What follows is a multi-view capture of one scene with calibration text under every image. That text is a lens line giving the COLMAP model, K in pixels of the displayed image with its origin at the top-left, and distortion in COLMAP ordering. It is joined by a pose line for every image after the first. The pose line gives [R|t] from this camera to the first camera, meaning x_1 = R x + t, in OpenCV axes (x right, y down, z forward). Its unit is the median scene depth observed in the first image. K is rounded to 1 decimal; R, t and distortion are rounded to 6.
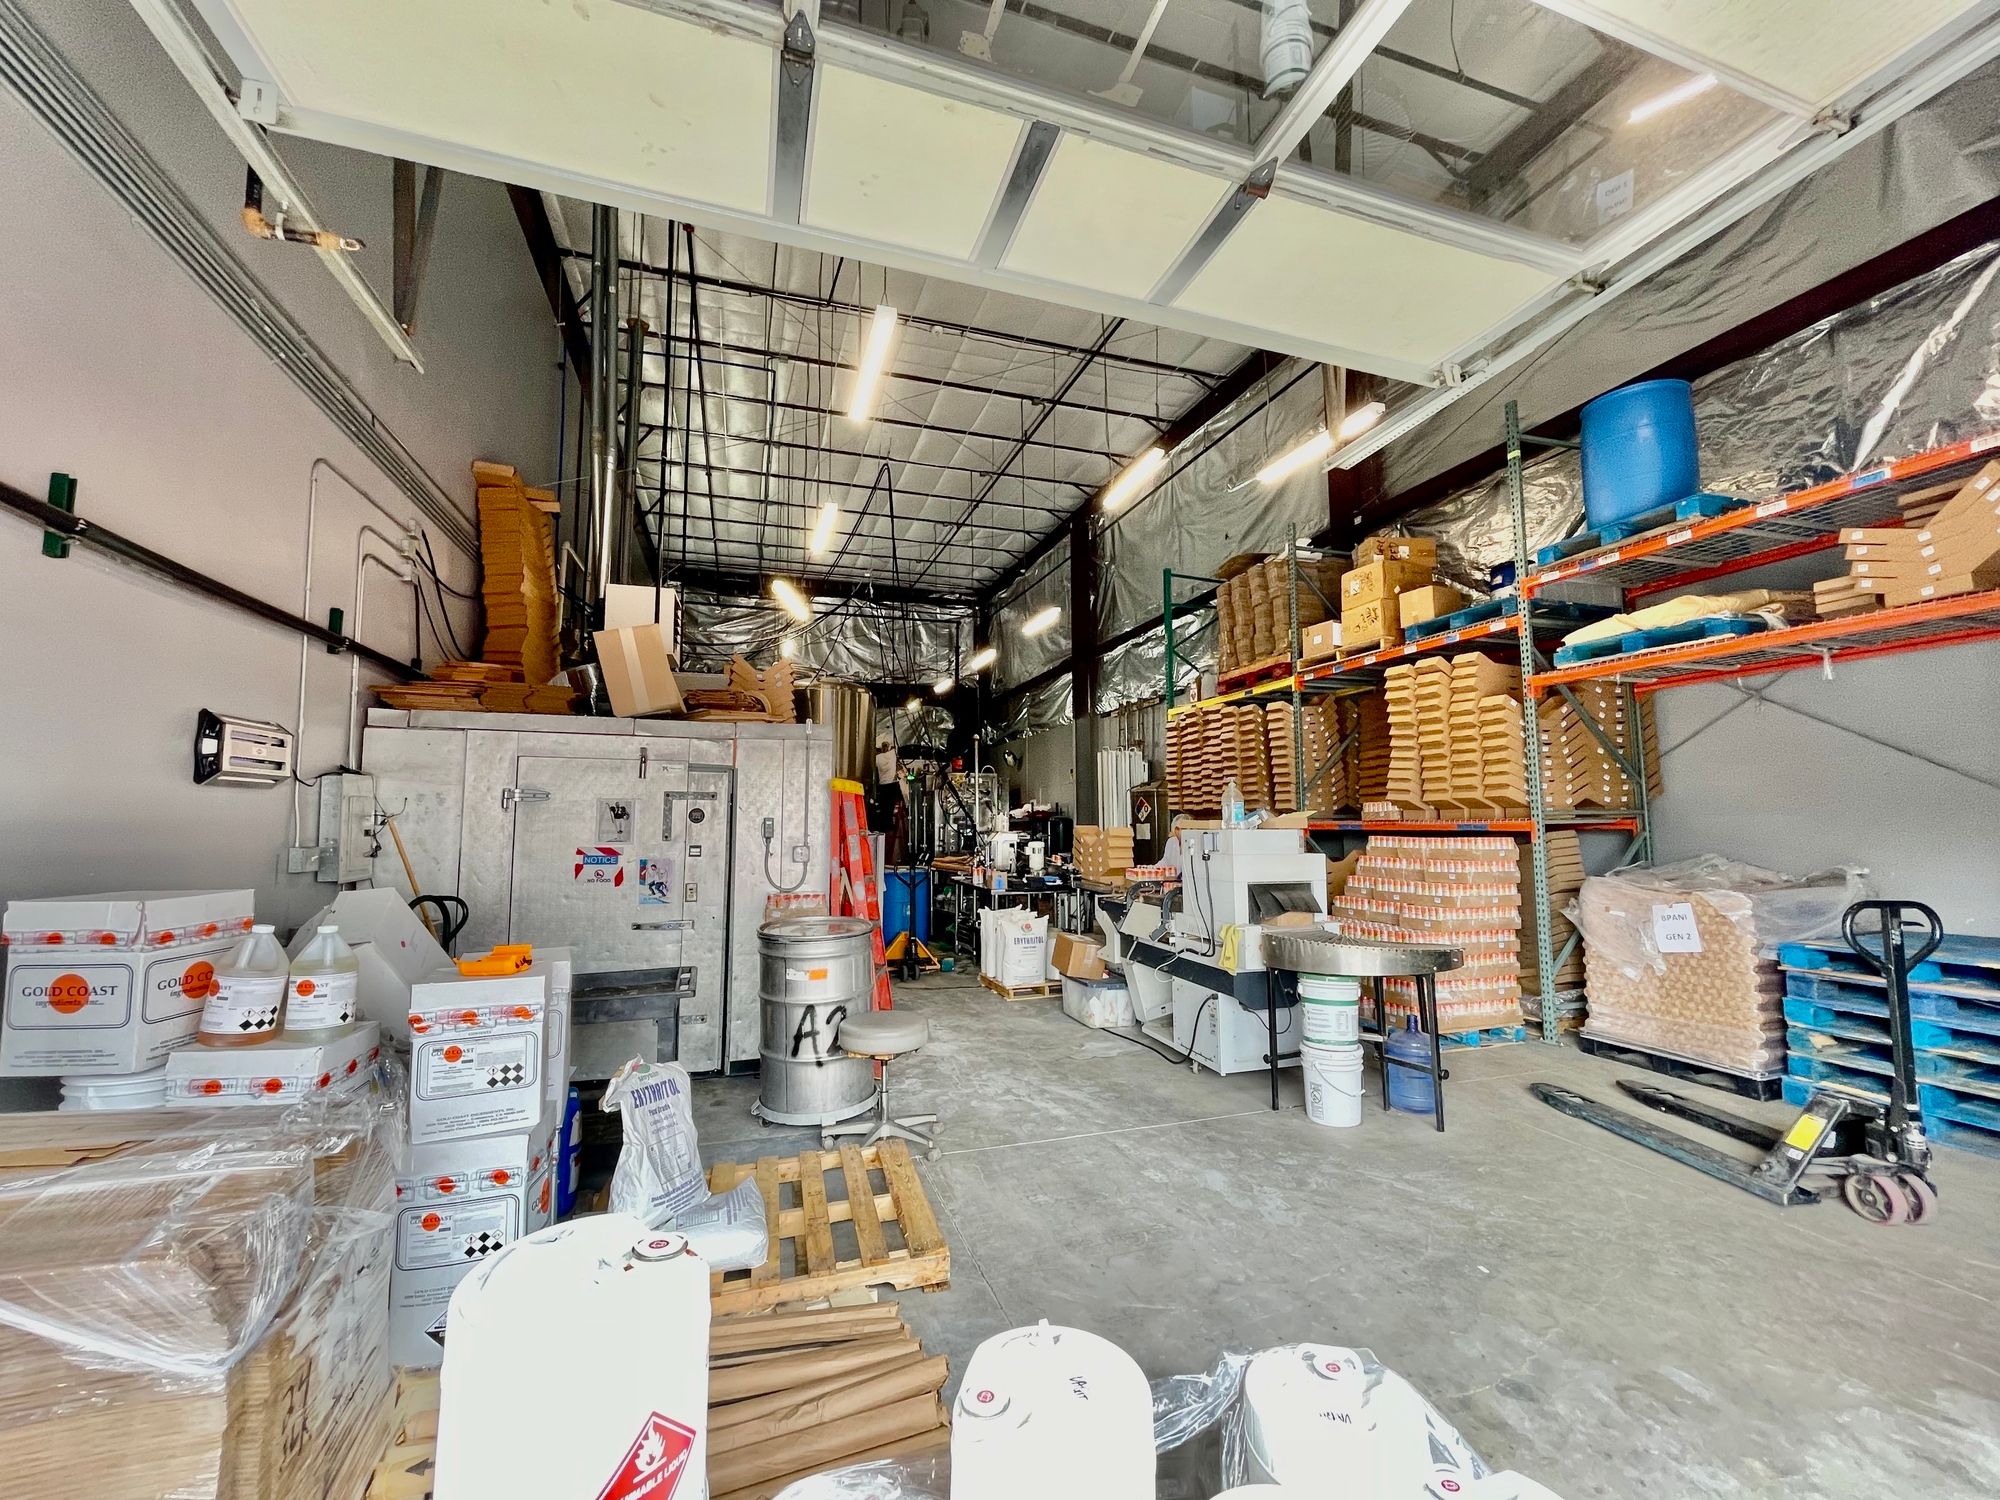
lens RADIAL K [[799.9, 0, 1003.5], [0, 799.9, 755.6], [0, 0, 1]] dist [-0.000190, 0.000013]
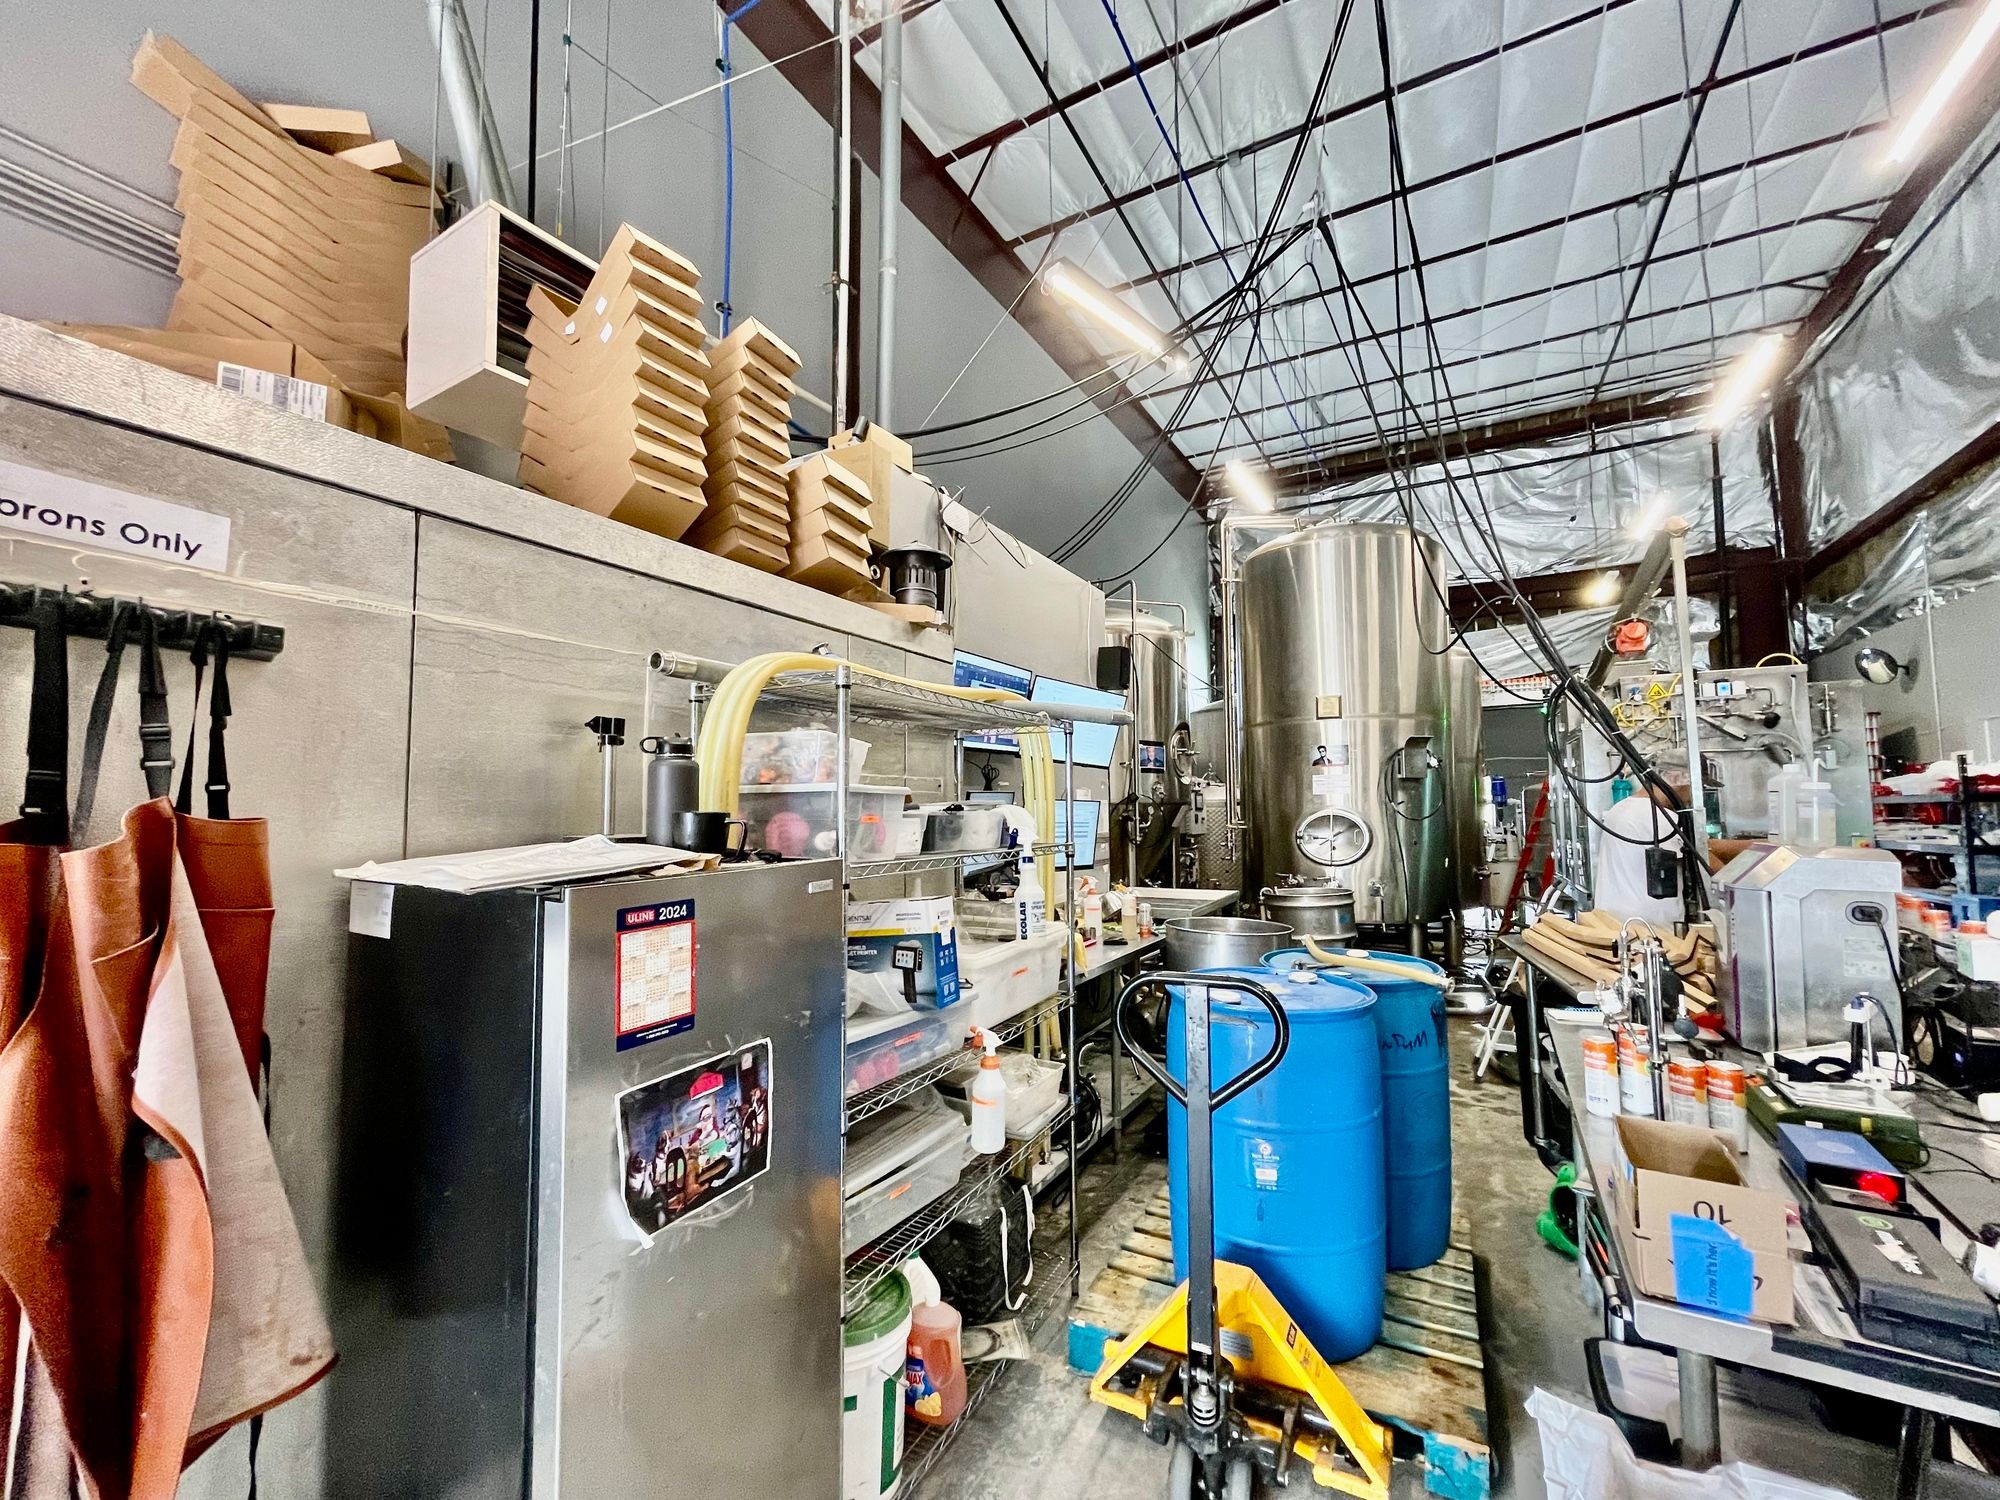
lens RADIAL K [[799.9, 0, 999.9], [0, 799.9, 752.1], [0, 0, 1]] dist [-0.000190, 0.000013]
pose [[0.671894, -0.047950, -0.739093, 0.007674], [0.063684, 0.997947, -0.006849, 0.026127], [0.737904, -0.042467, 0.673568, 0.329261]]
